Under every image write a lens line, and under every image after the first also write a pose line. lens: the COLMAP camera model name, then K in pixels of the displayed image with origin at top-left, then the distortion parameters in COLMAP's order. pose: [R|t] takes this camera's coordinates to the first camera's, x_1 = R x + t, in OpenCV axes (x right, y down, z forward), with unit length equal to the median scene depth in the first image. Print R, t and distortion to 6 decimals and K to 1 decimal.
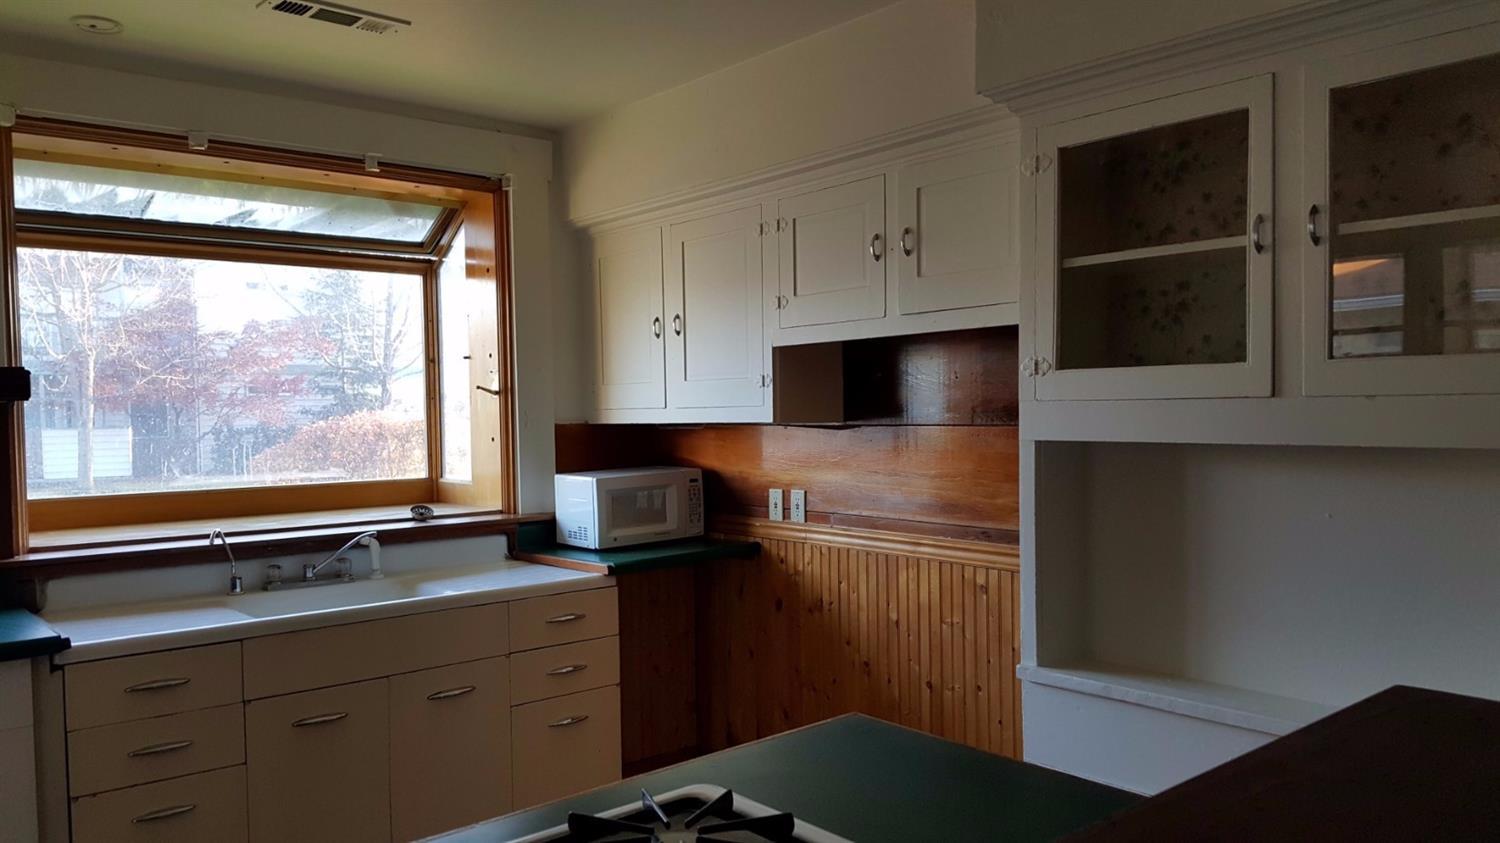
lens RADIAL K [[1120.8, 0, 754.7], [0, 1120.8, 432.2], [0, 0, 1]] dist [0.067202, -0.045220]
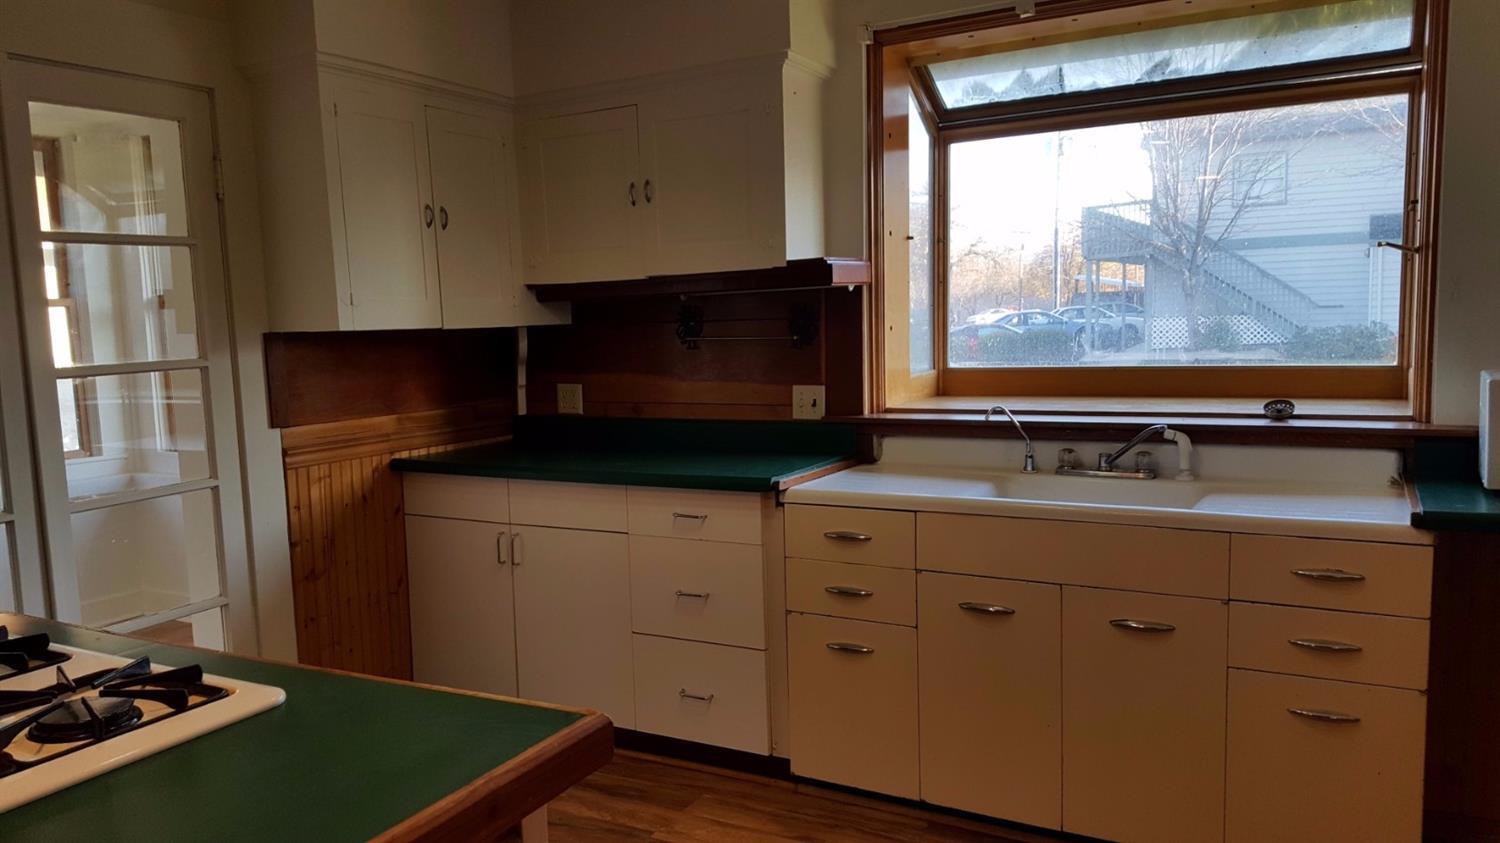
lens RADIAL K [[1120.8, 0, 677.1], [0, 1120.8, 437.7], [0, 0, 1]] dist [0.067202, -0.045220]
pose [[0.329382, 0.111912, -0.937541, 0.346997], [0.005603, 0.992702, 0.120465, -0.008716], [0.944180, -0.044932, 0.326351, 0.362917]]
